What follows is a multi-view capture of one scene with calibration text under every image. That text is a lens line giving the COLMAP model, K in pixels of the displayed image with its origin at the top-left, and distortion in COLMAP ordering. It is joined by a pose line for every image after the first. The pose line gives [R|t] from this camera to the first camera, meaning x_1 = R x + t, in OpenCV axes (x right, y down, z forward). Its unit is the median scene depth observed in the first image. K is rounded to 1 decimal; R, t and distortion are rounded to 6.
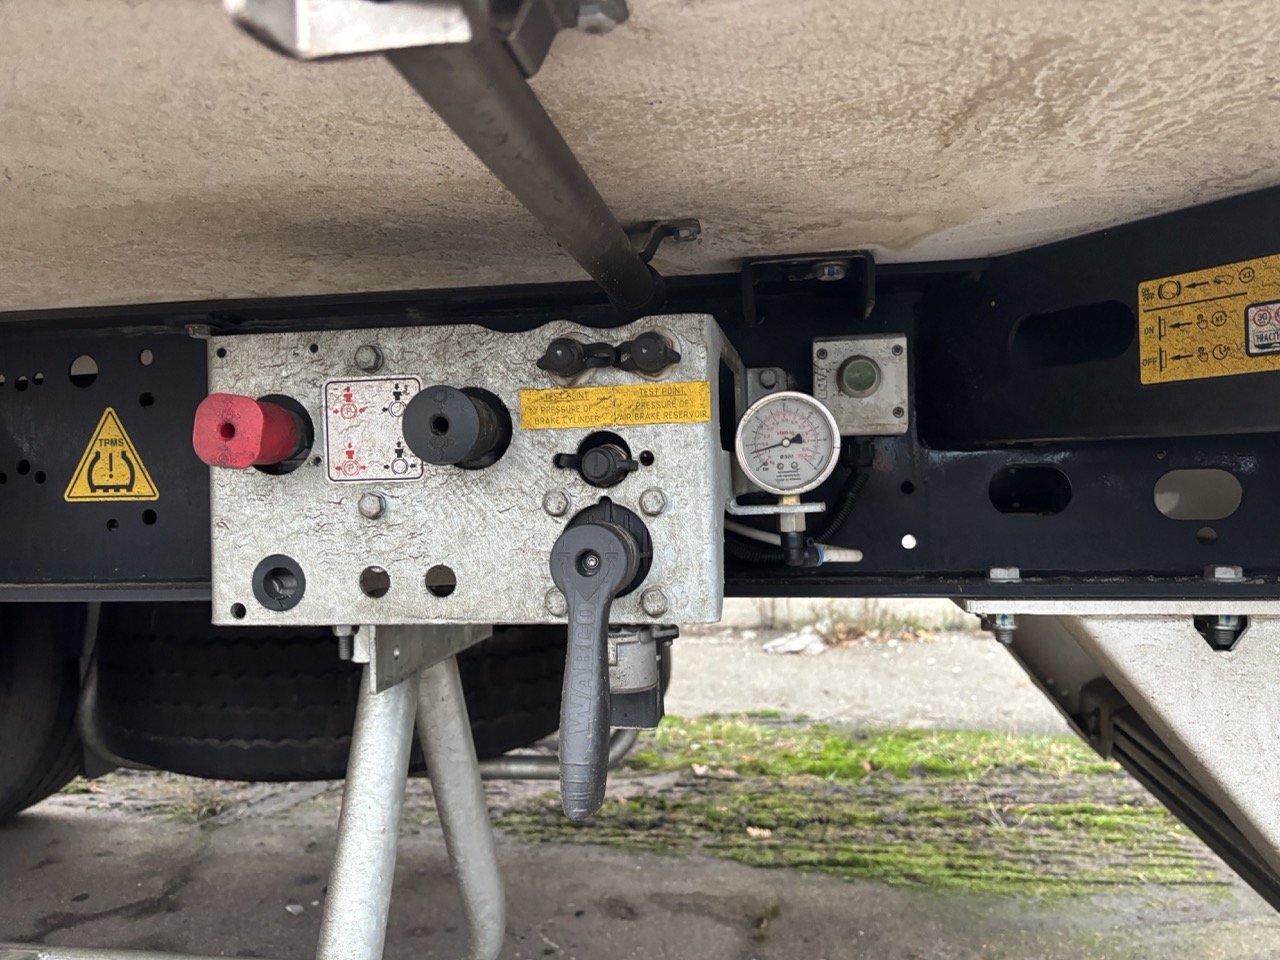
lens RADIAL K [[975.8, 0, 658.5], [0, 975.8, 466.2], [0, 0, 1]] dist [0.042967, -0.039910]
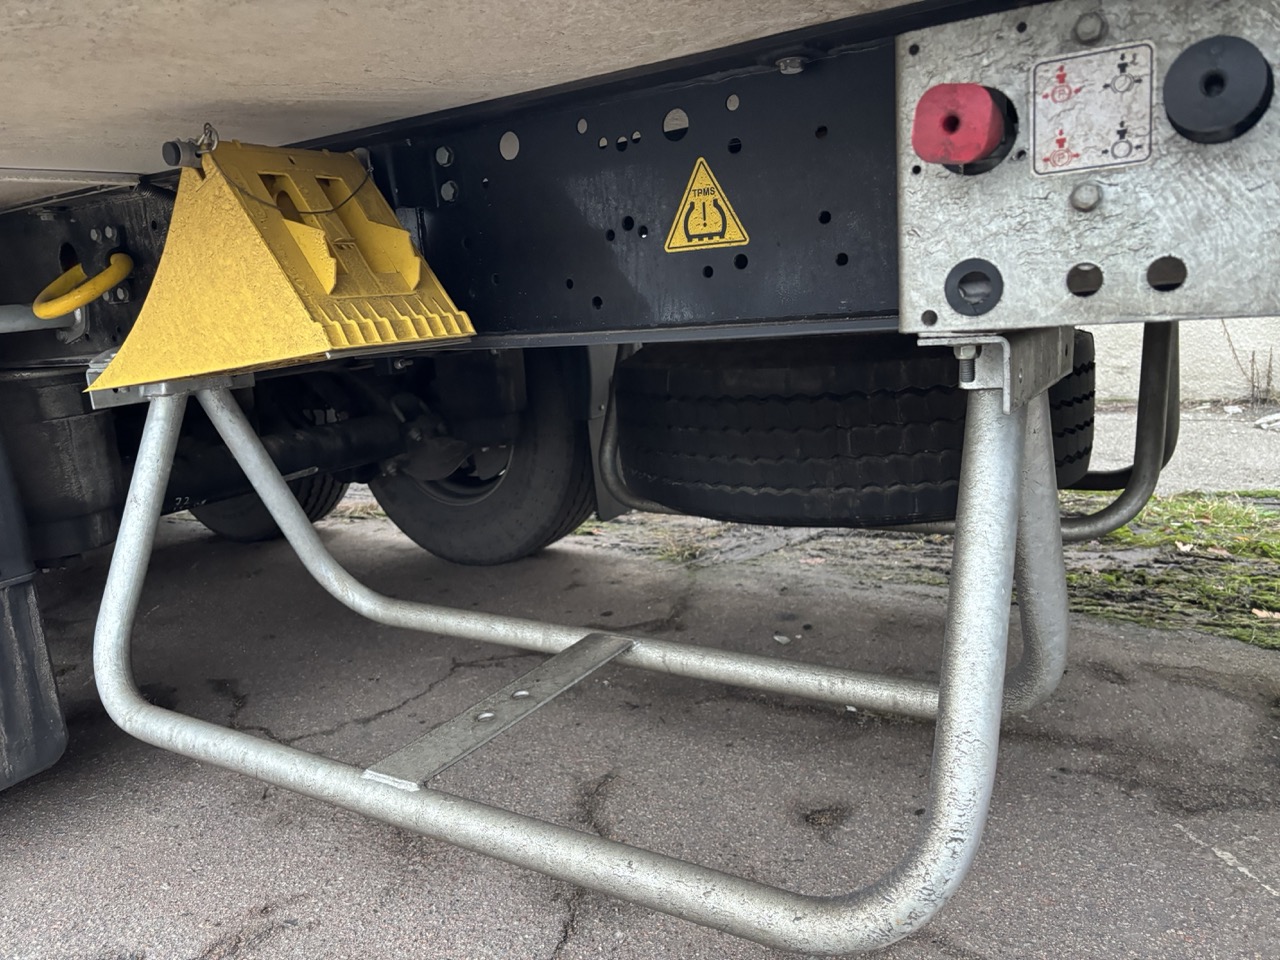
lens RADIAL K [[975.8, 0, 642.2], [0, 975.8, 475.5], [0, 0, 1]] dist [0.042967, -0.039910]
pose [[0.915833, 0.029264, -0.400492, -0.181743], [0.062354, 0.974880, 0.213823, 0.044358], [0.396689, -0.220799, 0.891002, -0.043342]]
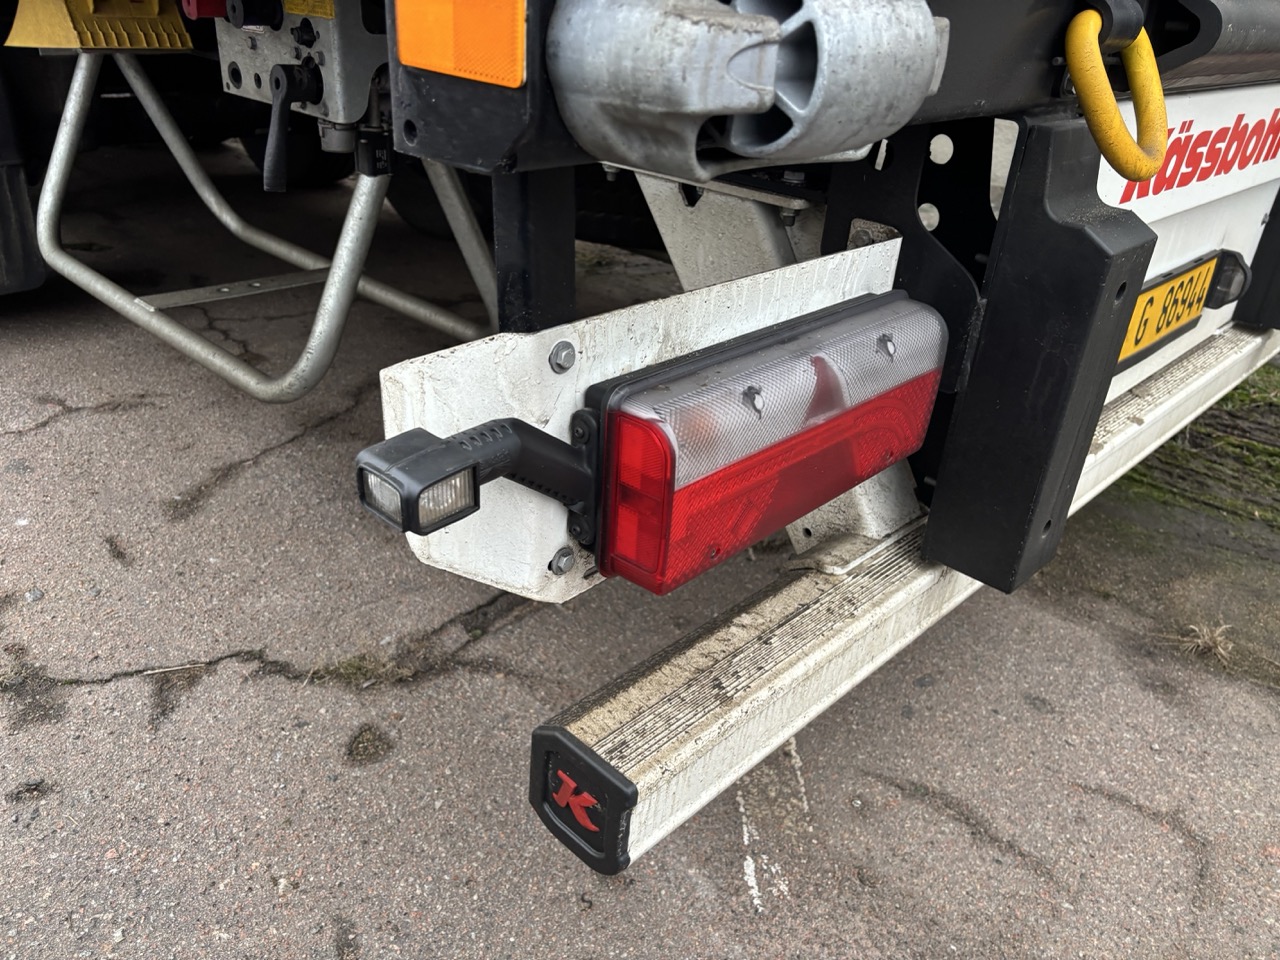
lens RADIAL K [[975.8, 0, 631.7], [0, 975.8, 476.5], [0, 0, 1]] dist [0.042967, -0.039910]
pose [[0.815146, 0.330749, -0.475545, 1.095346], [-0.078432, 0.876419, 0.475120, -0.138583], [0.573921, -0.349994, 0.740350, -0.301489]]
